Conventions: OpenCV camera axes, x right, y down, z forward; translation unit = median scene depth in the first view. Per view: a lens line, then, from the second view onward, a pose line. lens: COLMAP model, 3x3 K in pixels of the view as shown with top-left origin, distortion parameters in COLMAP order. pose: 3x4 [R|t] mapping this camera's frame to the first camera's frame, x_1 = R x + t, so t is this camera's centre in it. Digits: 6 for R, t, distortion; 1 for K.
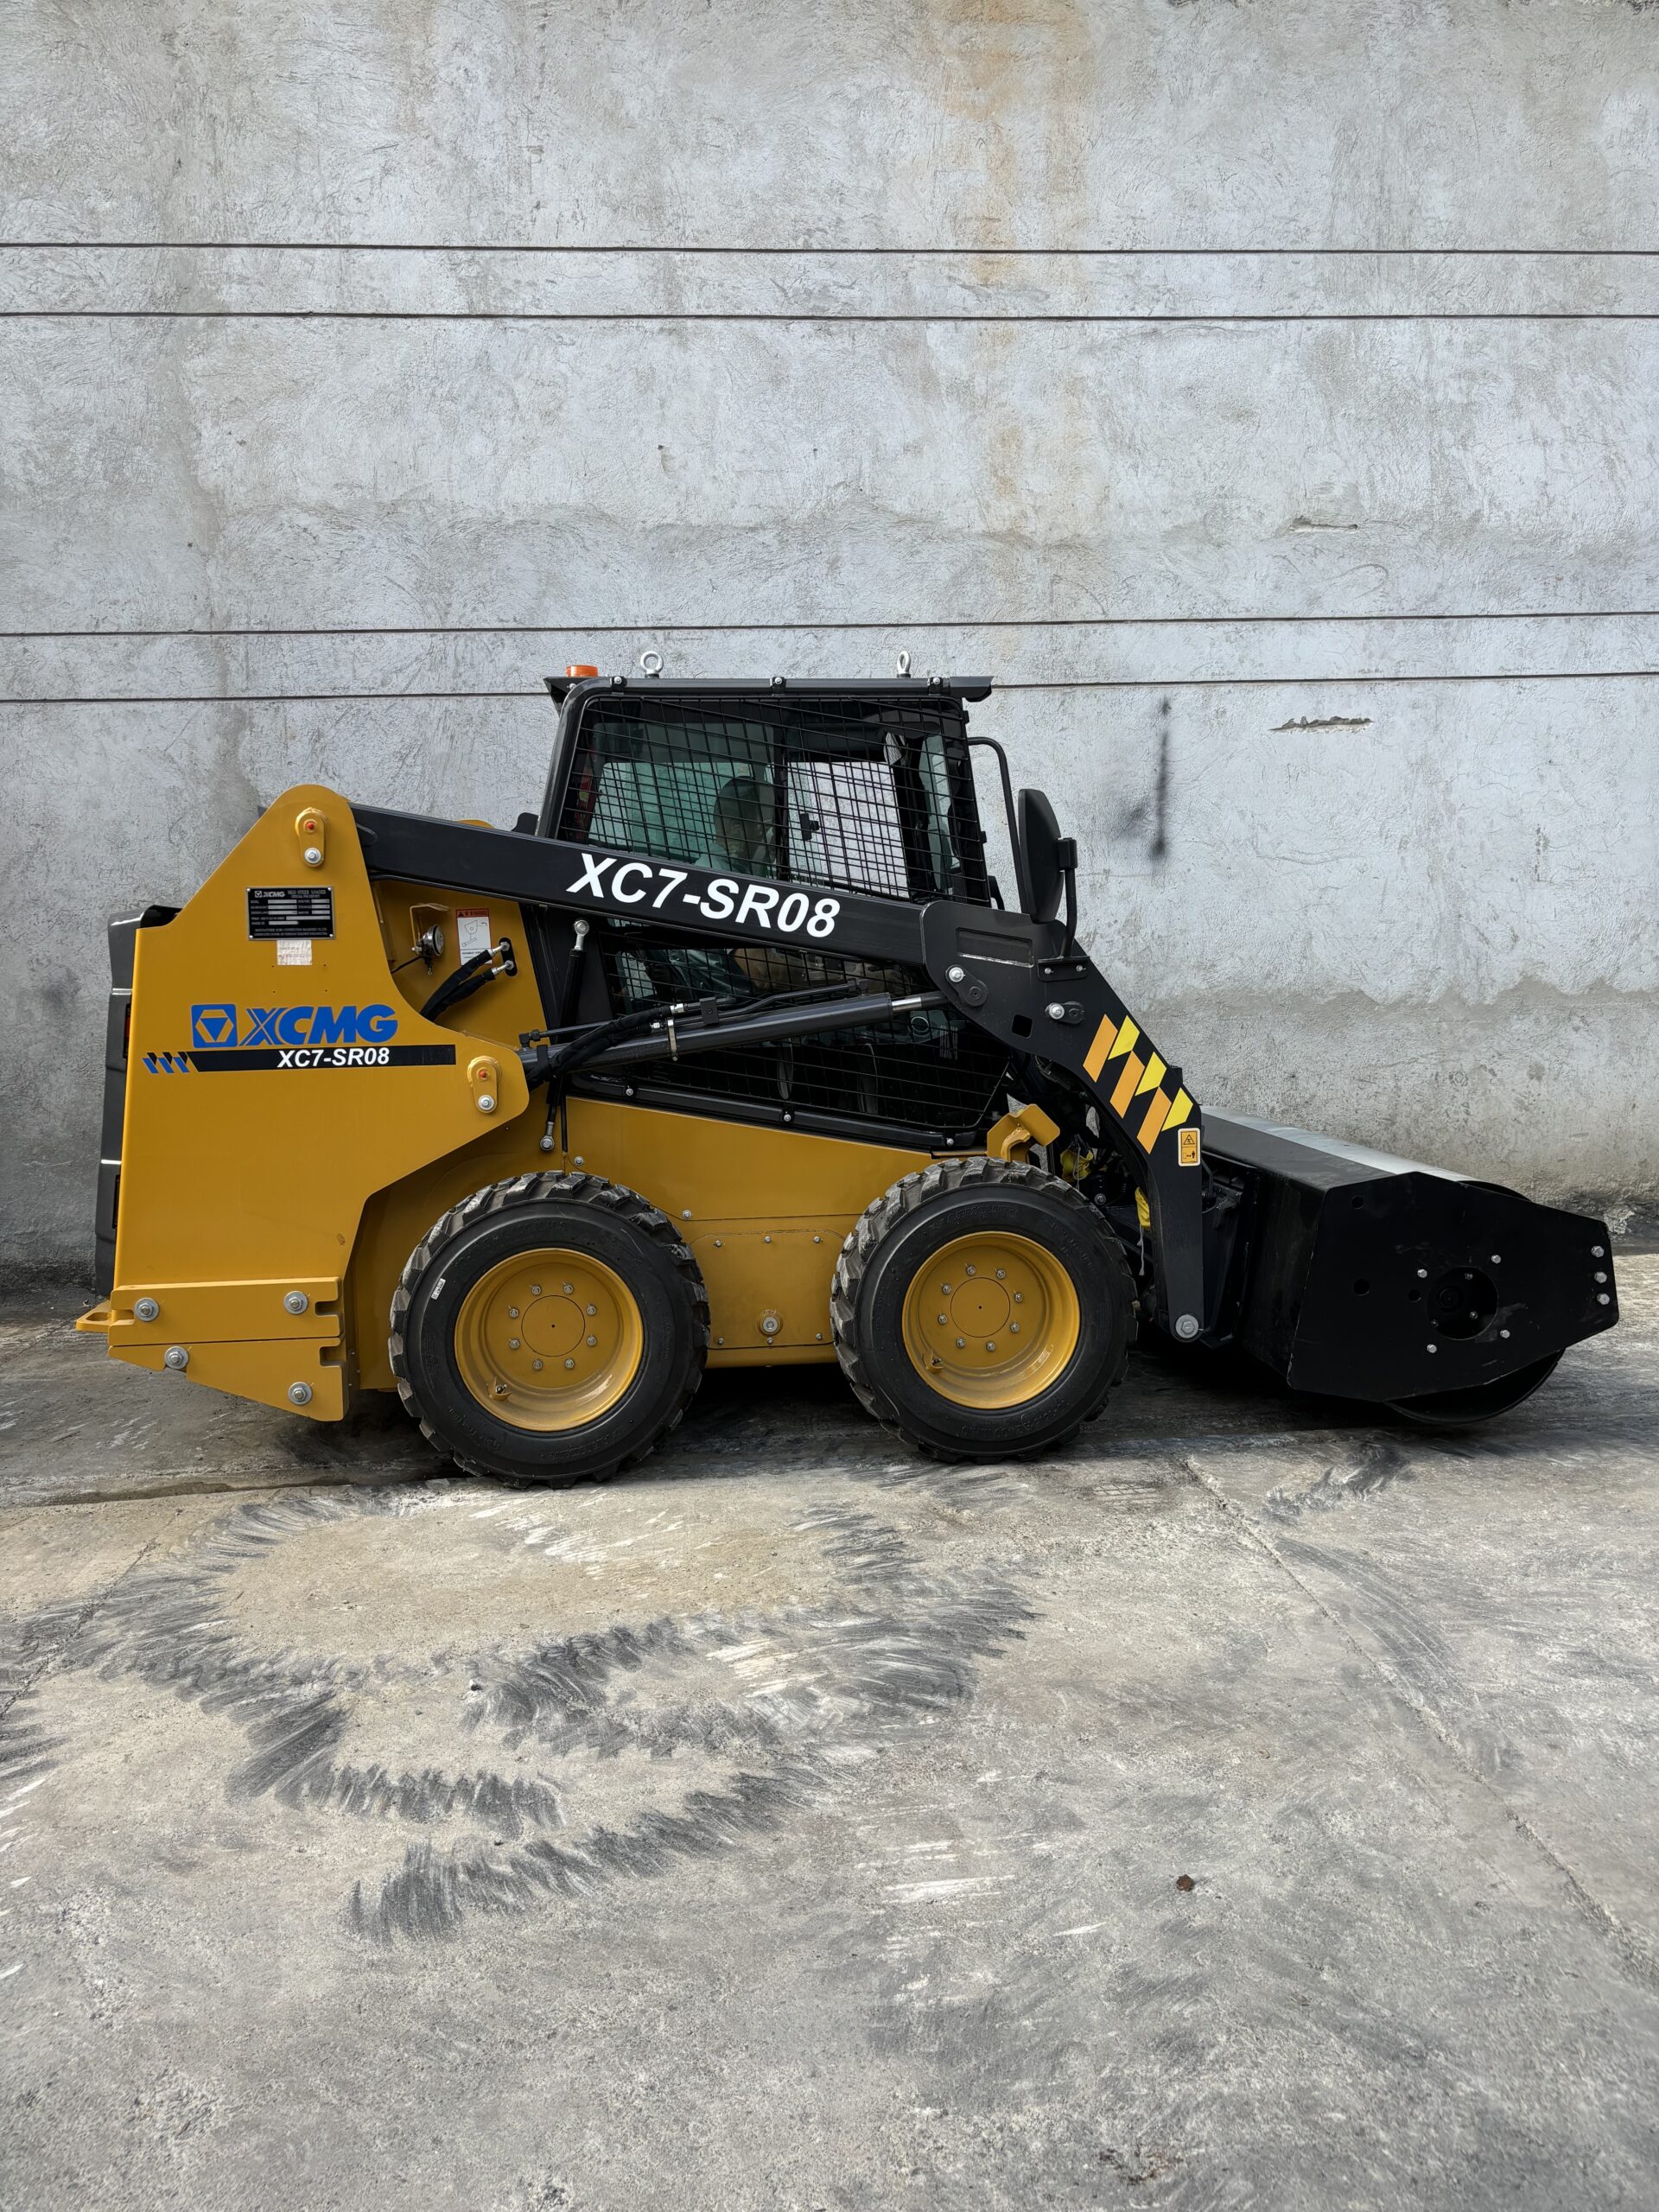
lens RADIAL K [[1692.7, 0, 764.1], [0, 1692.7, 1082.4], [0, 0, 1]] dist [0.084829, -0.106462]
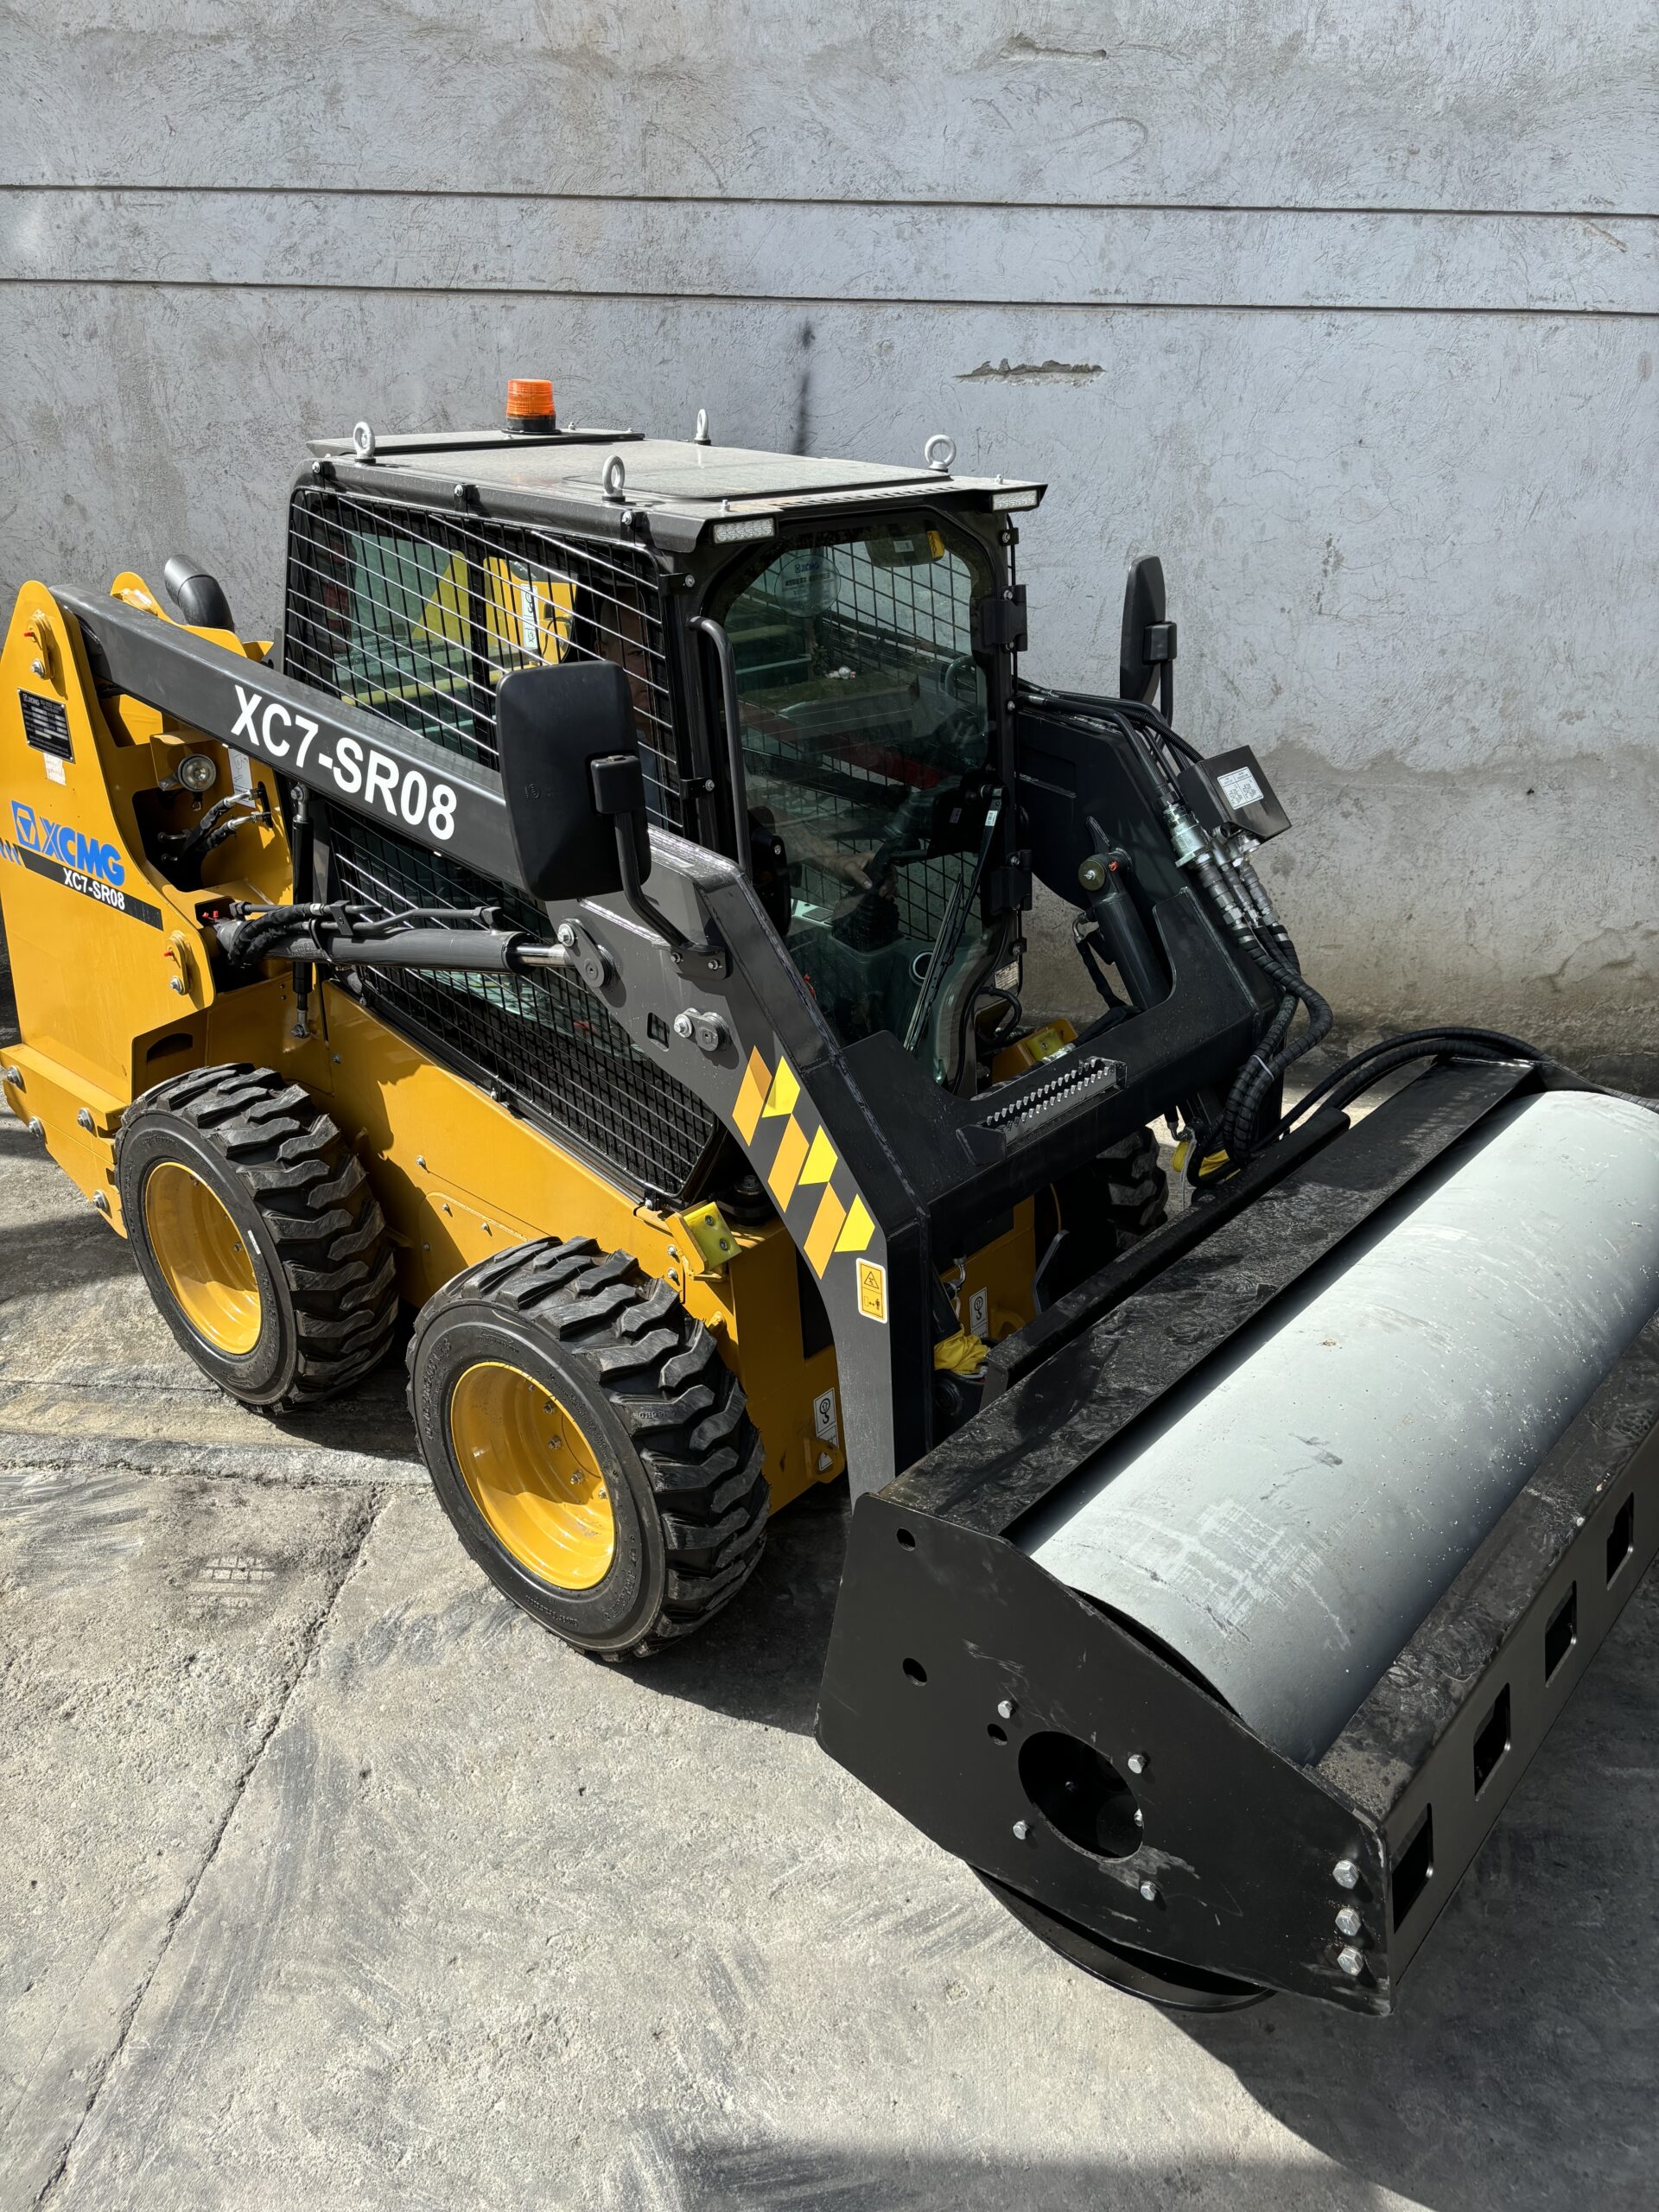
lens RADIAL K [[1692.7, 0, 764.1], [0, 1692.7, 1082.4], [0, 0, 1]] dist [0.084829, -0.106462]
pose [[0.985354, 0.107941, -0.132005, 0.346048], [-0.053701, 0.931183, 0.360576, -0.186949], [0.161842, -0.348206, 0.923342, 0.228406]]
